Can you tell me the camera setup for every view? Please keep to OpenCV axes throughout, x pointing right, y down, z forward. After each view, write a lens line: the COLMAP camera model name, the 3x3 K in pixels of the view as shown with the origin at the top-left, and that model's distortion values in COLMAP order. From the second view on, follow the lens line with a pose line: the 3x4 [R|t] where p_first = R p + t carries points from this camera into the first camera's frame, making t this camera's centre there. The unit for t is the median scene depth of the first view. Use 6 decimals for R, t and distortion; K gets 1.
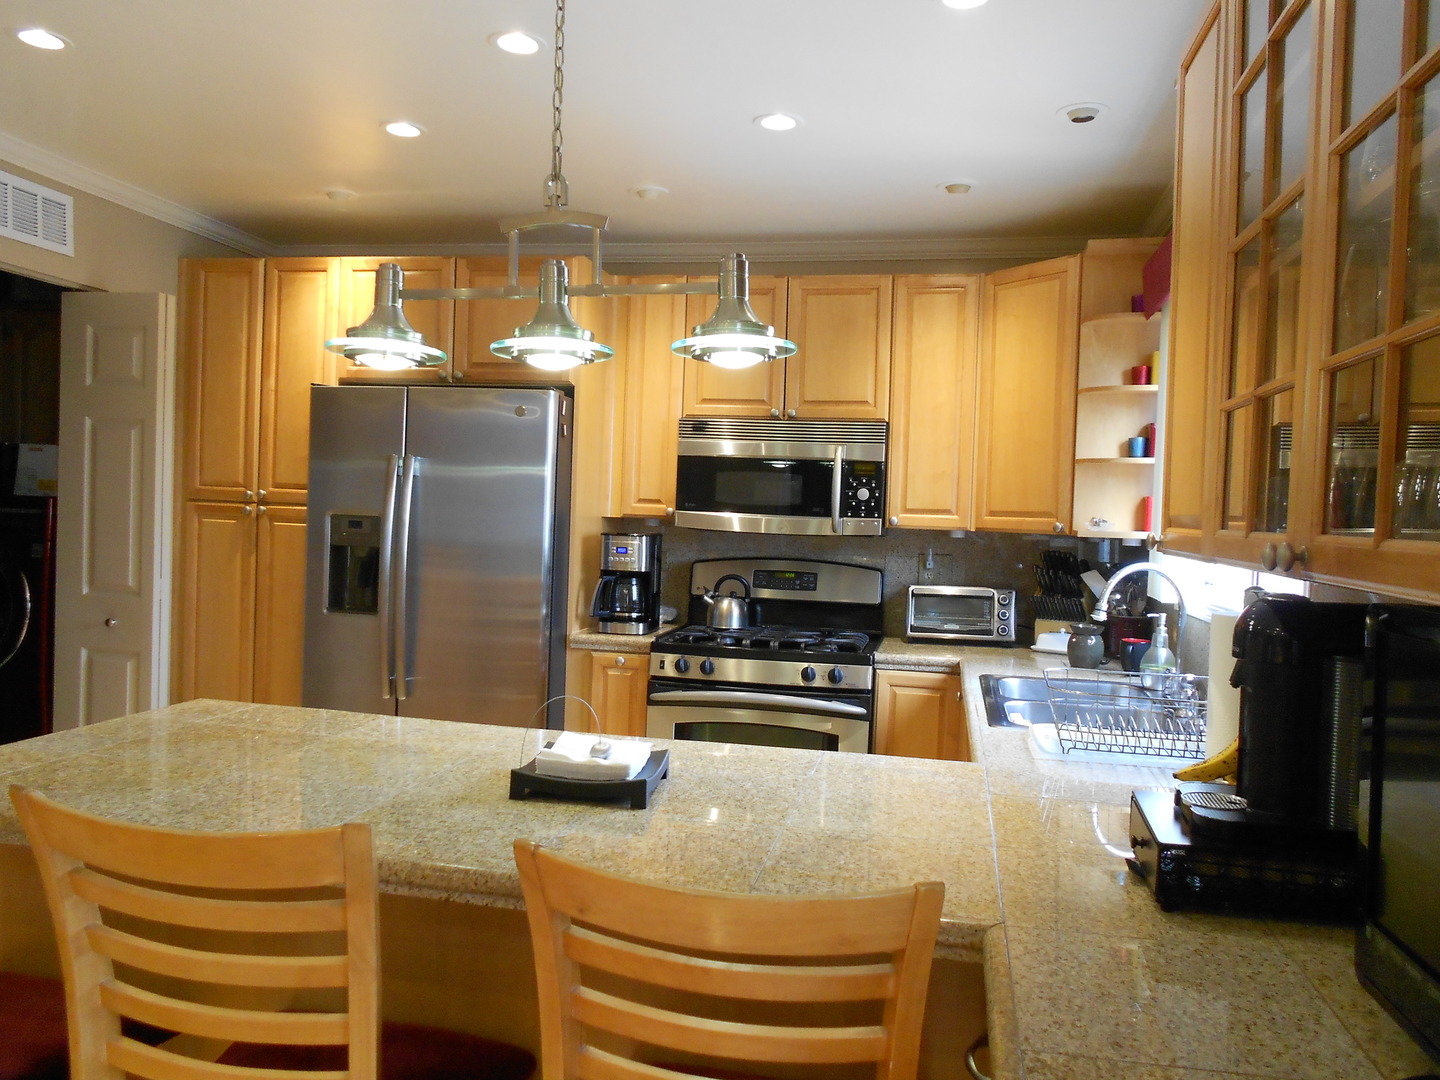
lens RADIAL K [[1104.3, 0, 720.2], [0, 1104.3, 542.4], [0, 0, 1]] dist [-0.010131, -0.006844]
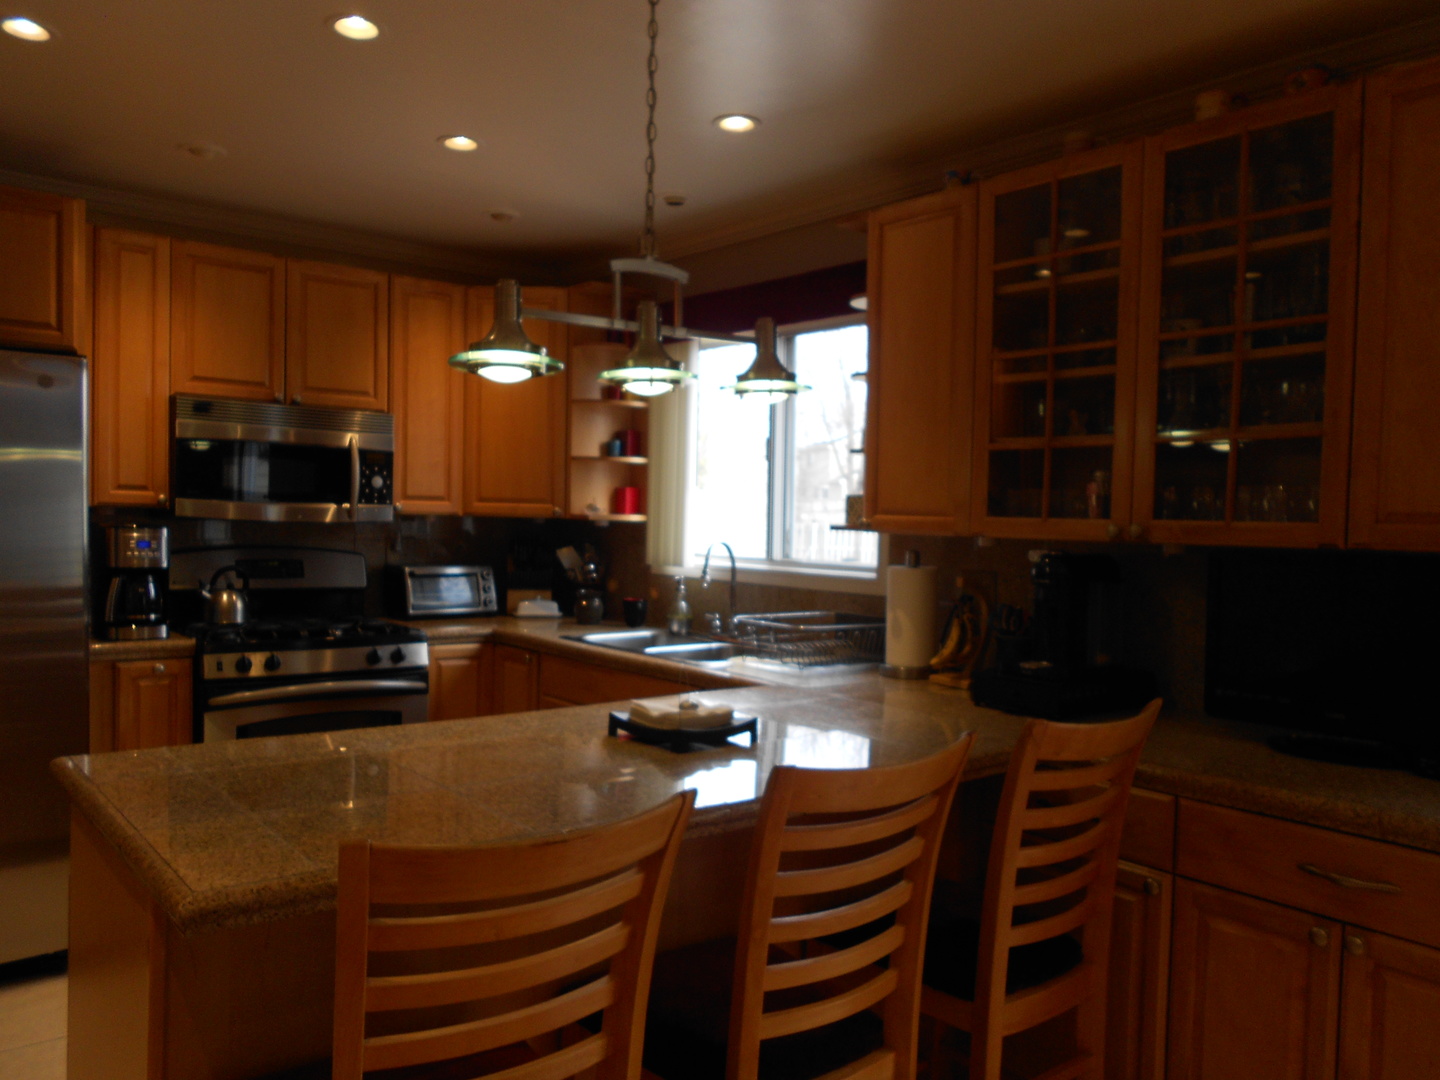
lens RADIAL K [[1104.3, 0, 720.5], [0, 1104.3, 539.6], [0, 0, 1]] dist [-0.010131, -0.006844]
pose [[0.634193, -0.035692, 0.772351, -0.473724], [0.013275, 0.999289, 0.035279, -0.021761], [-0.773061, -0.012121, 0.634216, 0.083645]]
